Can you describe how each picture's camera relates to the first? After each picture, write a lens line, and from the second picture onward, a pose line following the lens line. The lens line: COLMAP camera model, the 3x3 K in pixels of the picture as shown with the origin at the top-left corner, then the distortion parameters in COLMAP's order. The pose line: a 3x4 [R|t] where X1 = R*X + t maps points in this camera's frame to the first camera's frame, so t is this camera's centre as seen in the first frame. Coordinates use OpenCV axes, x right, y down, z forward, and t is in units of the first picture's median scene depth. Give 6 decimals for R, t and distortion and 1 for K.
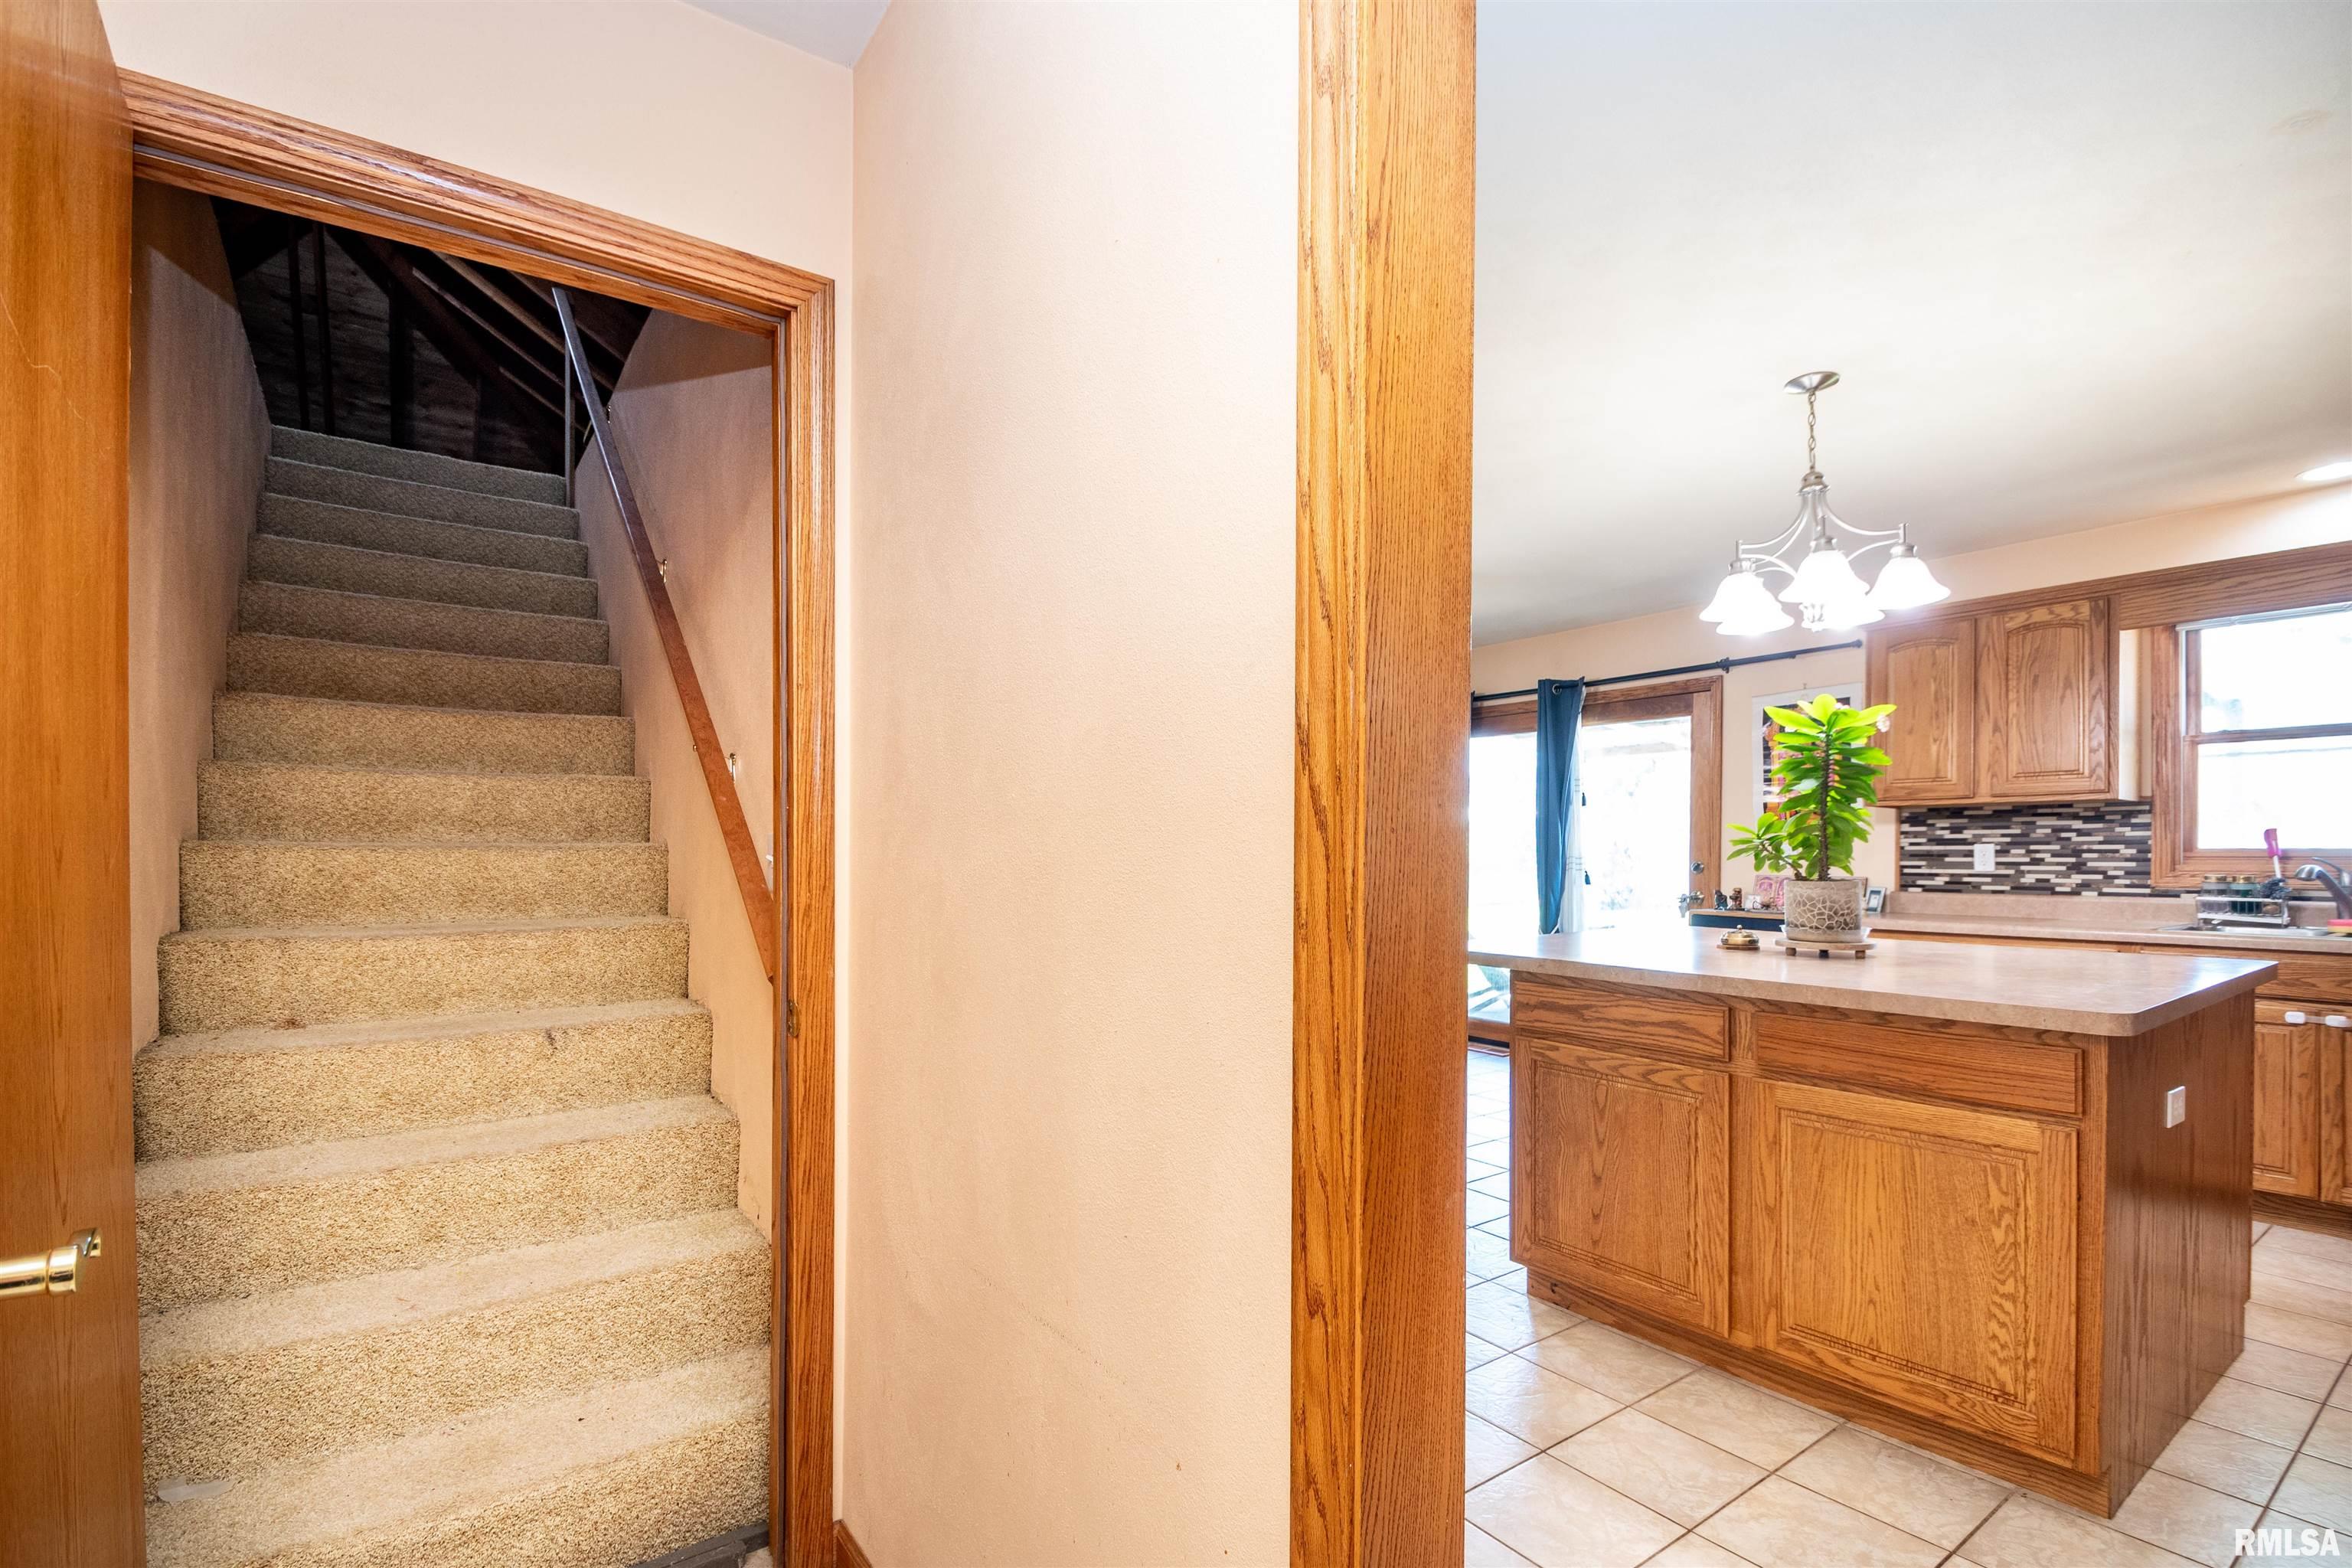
lens RADIAL K [[1066.8, 0, 1173.2], [0, 1066.8, 852.8], [0, 0, 1]] dist [0.012309, -0.022940]
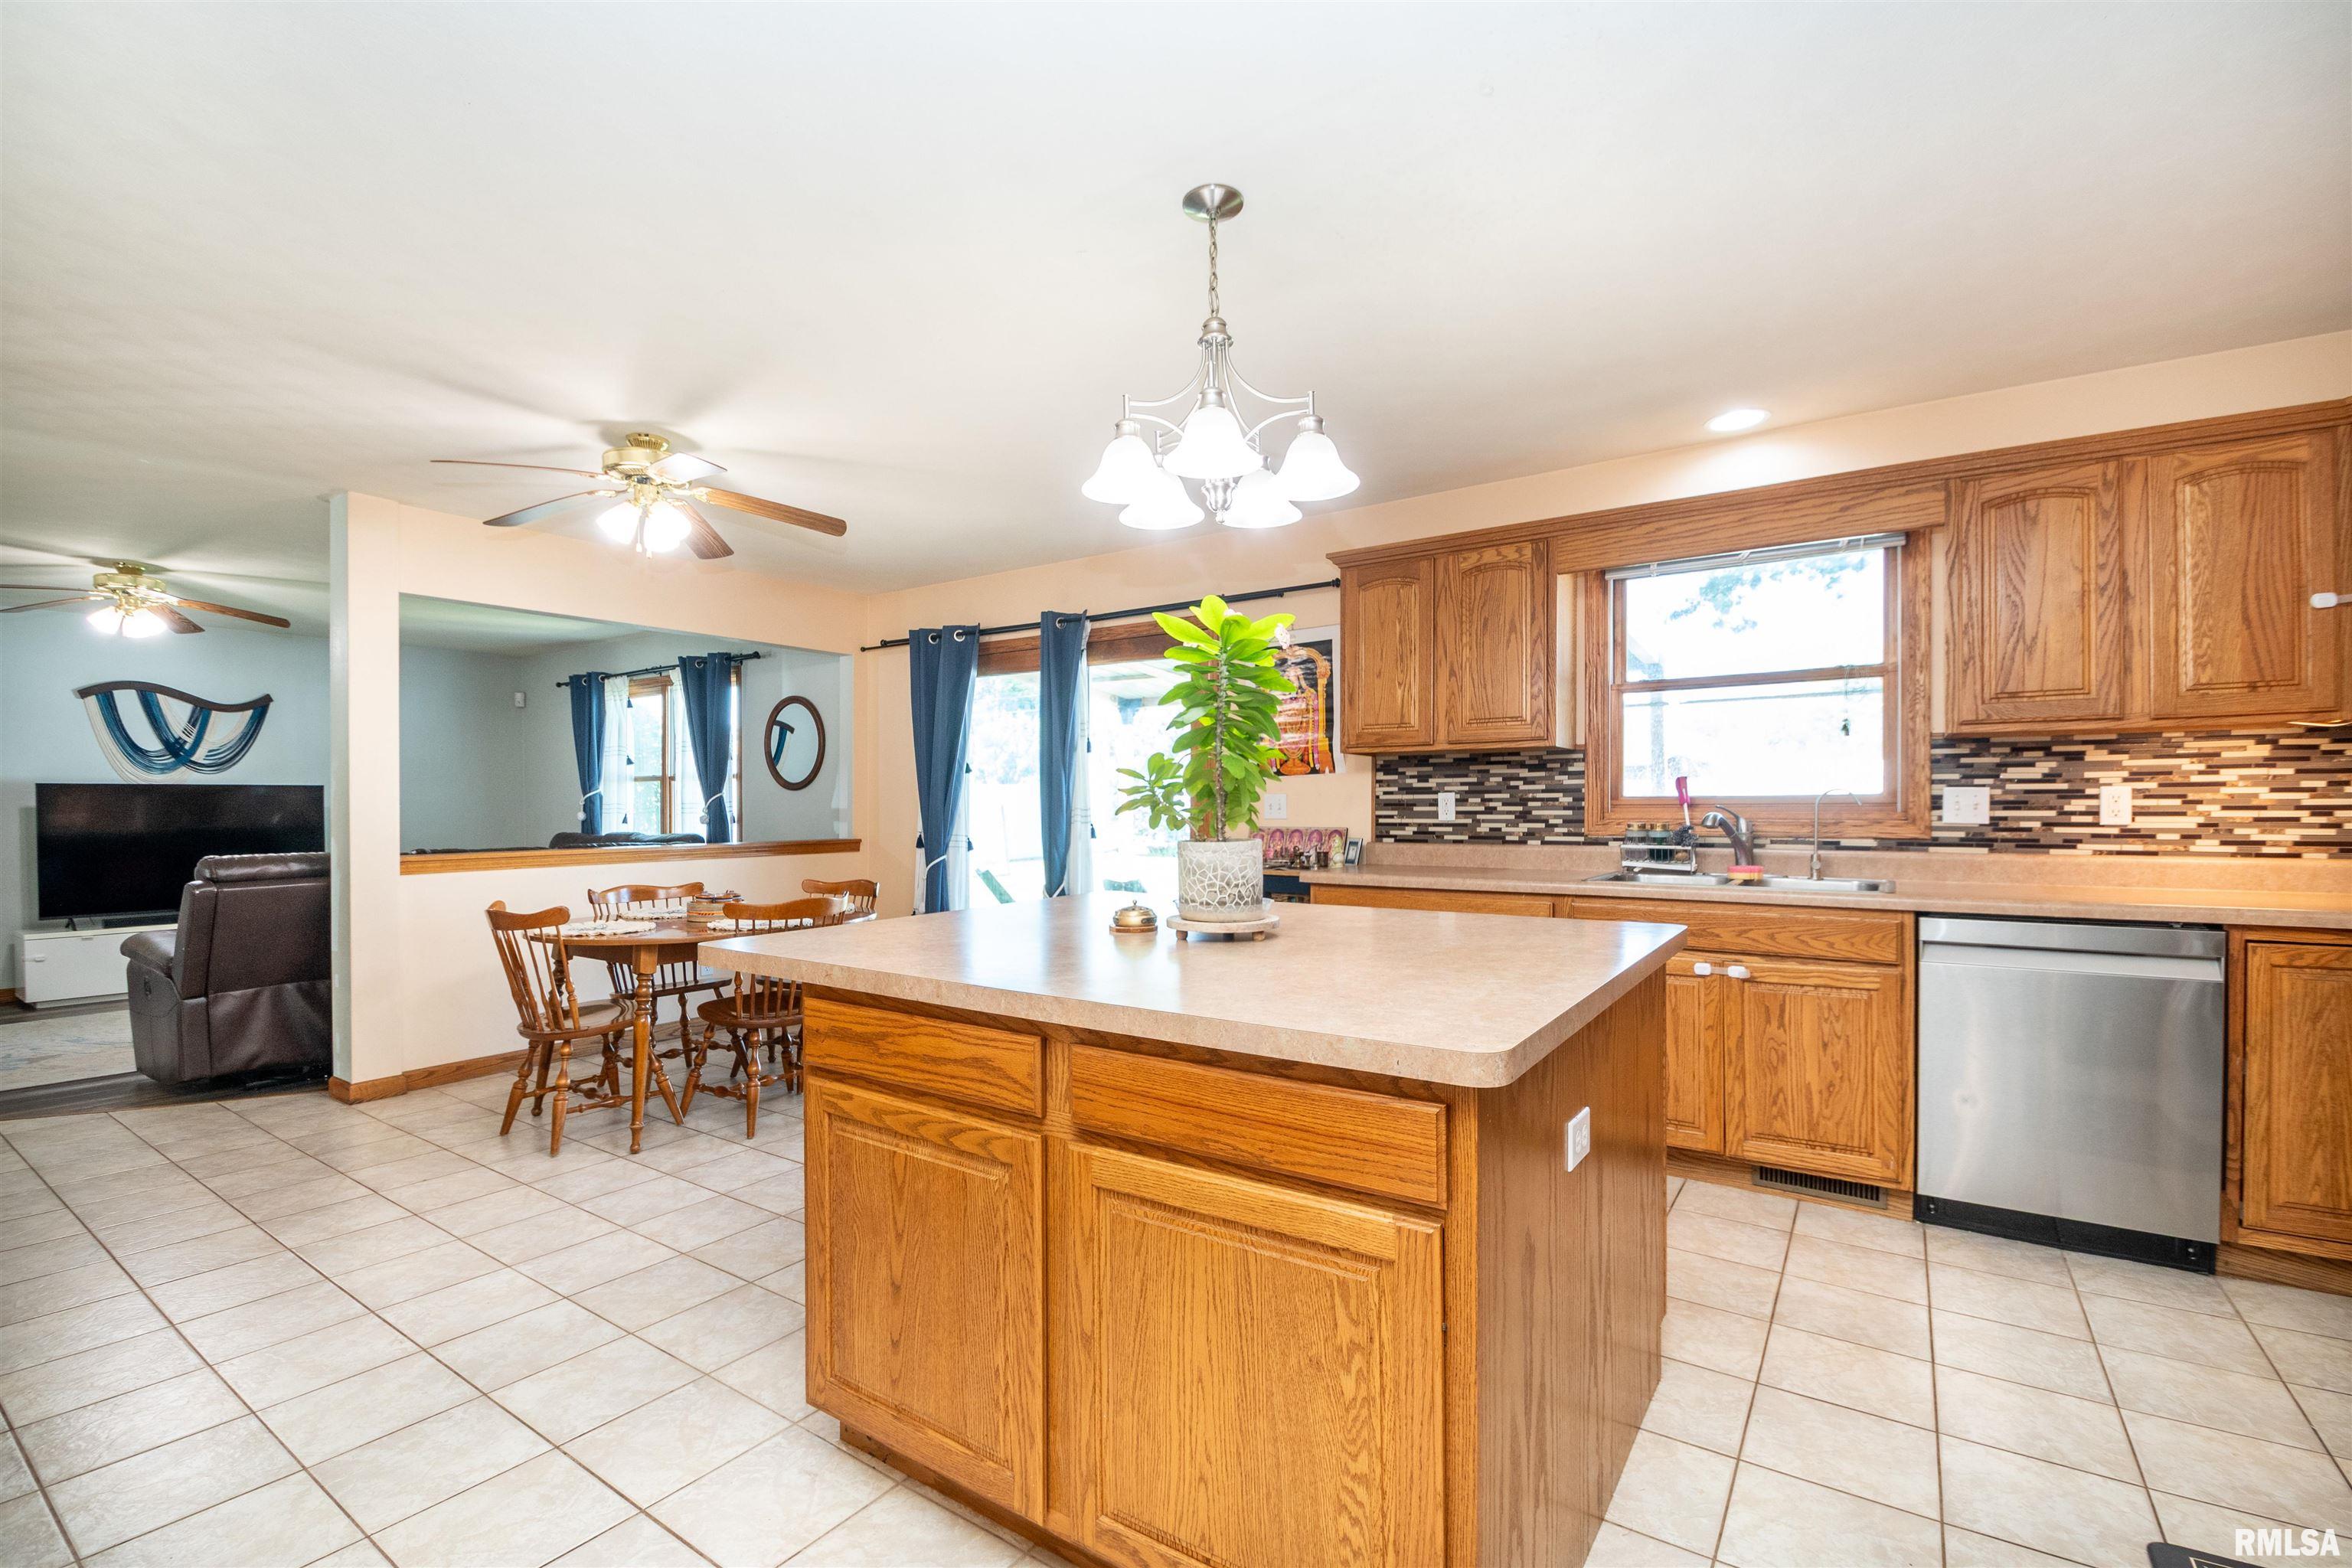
lens RADIAL K [[1046.5, 0, 1173.5], [0, 1046.5, 815.9], [0, 0, 1]] dist [0.002549, -0.011638]
pose [[0.938503, -0.010941, 0.345098, 0.300556], [0.006906, 0.999893, 0.012921, -0.001717], [-0.345202, -0.009744, 0.938478, 0.285800]]
